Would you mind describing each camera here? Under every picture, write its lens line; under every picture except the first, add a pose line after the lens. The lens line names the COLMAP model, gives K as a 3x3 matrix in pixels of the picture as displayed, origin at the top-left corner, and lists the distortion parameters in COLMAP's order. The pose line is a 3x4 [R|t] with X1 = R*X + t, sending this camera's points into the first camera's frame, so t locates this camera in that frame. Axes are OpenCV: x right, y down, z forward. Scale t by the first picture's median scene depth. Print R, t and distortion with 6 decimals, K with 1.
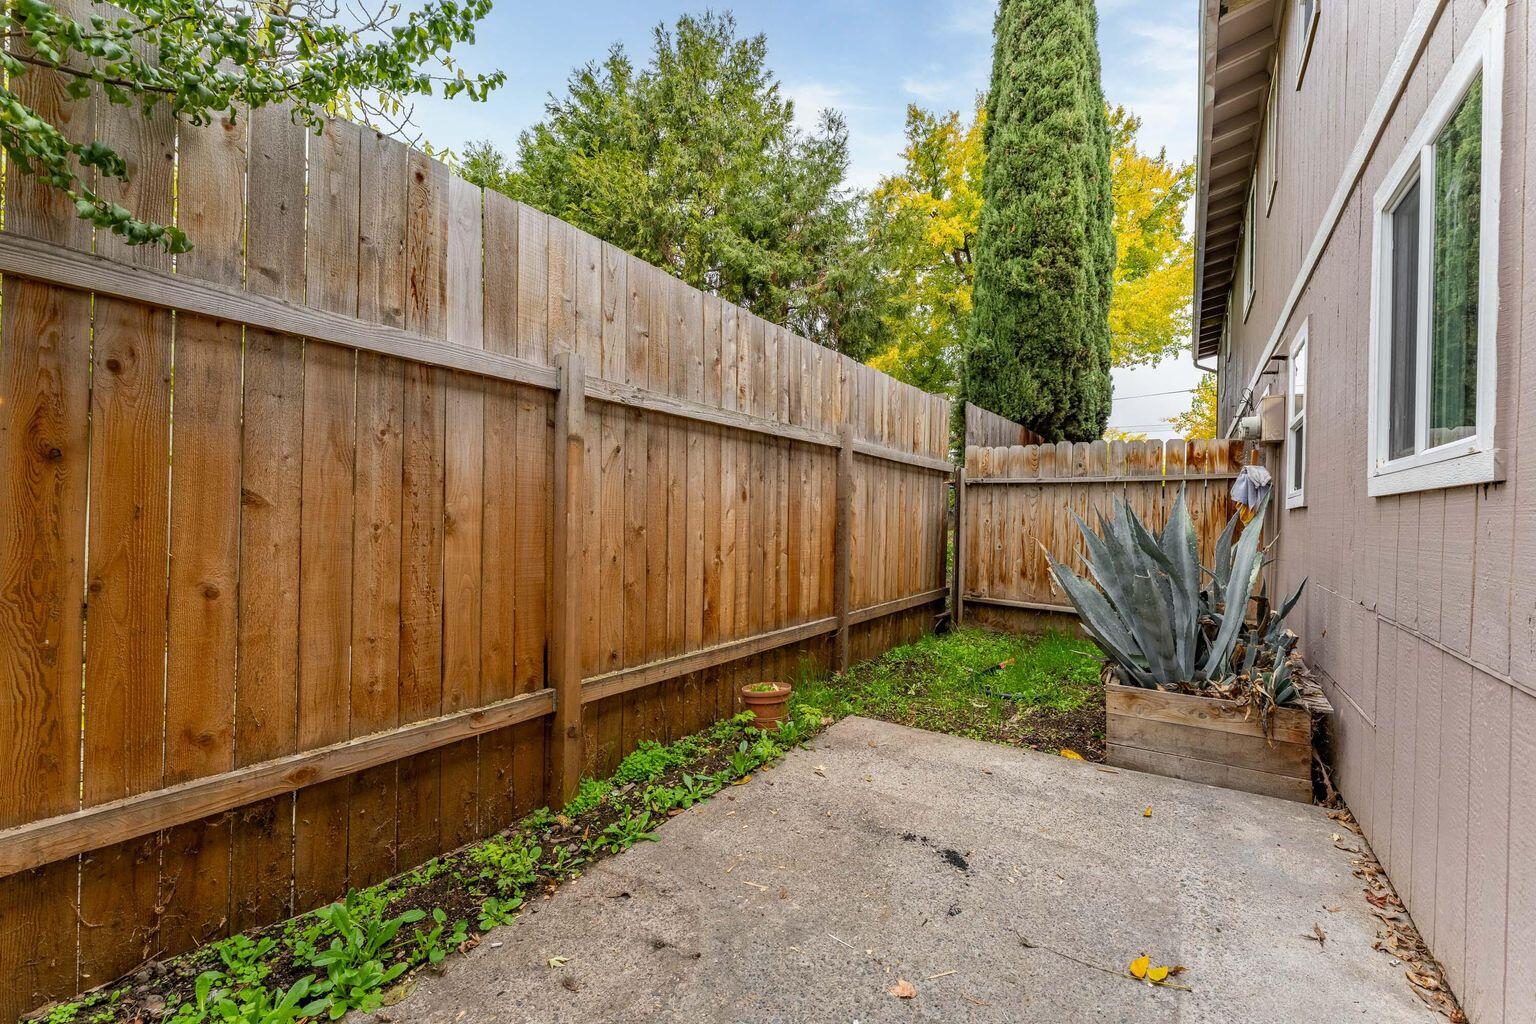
lens RADIAL K [[619.1, 0, 770.7], [0, 619.1, 512.0], [0, 0, 1]] dist [-0.001378, -0.000434]
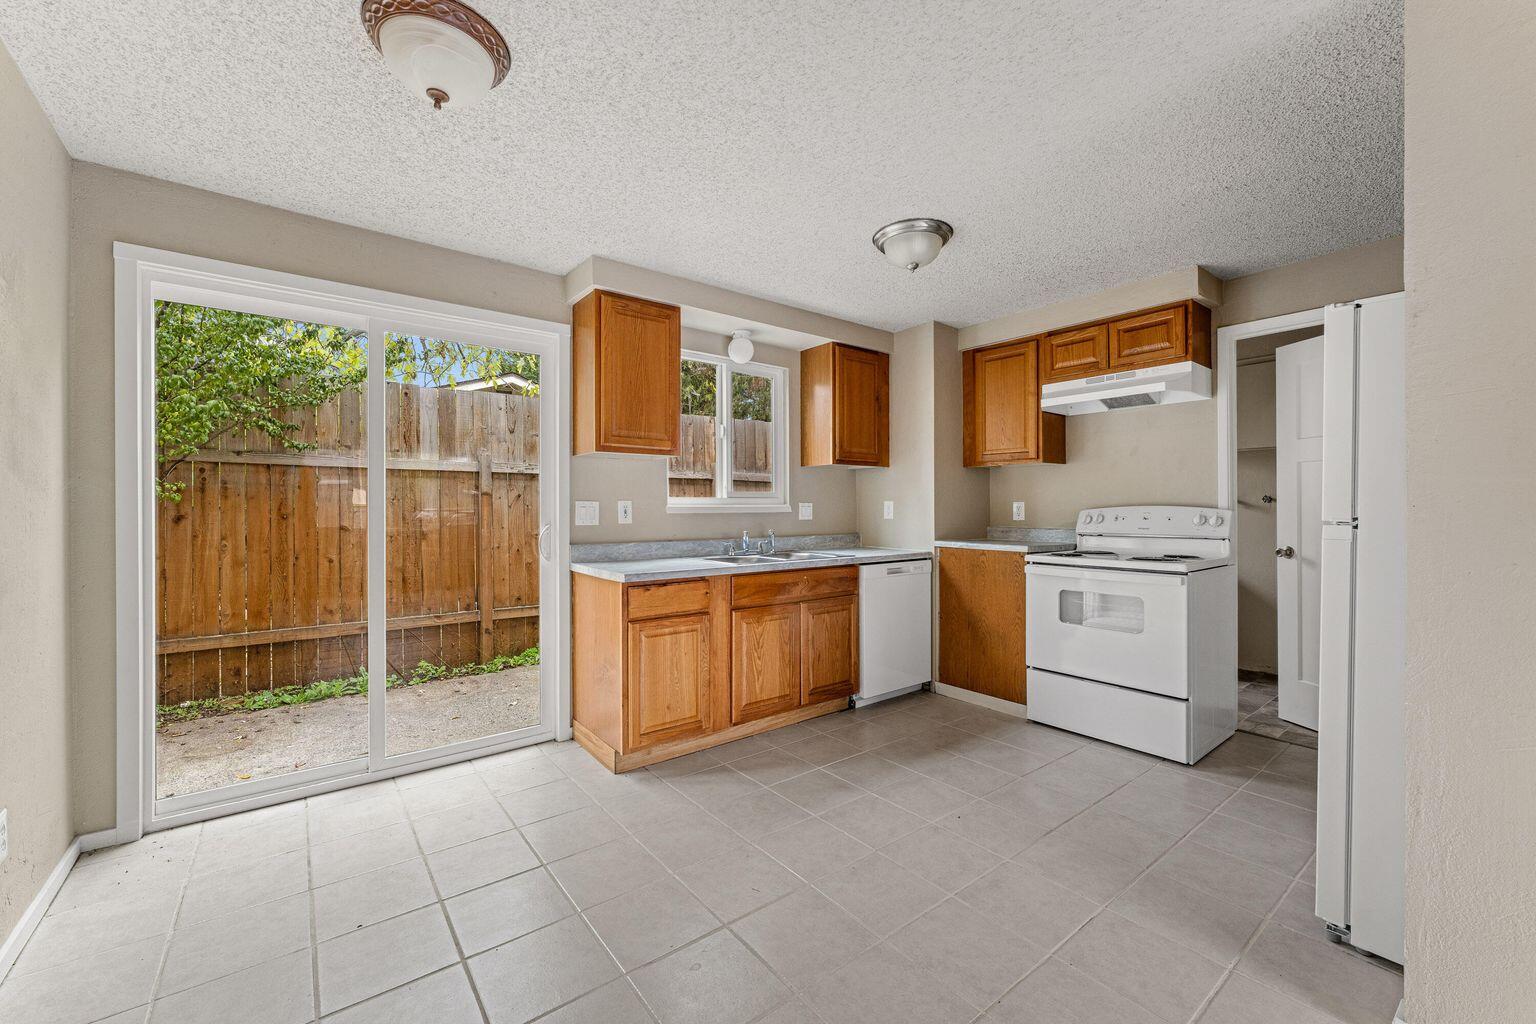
lens RADIAL K [[619.1, 0, 762.6], [0, 619.1, 514.0], [0, 0, 1]] dist [-0.001378, -0.000434]
pose [[0.951449, -0.024804, -0.306806, 1.466823], [0.026043, 0.999661, -0.000055, -0.028315], [0.306703, -0.007938, 0.951772, -0.874117]]
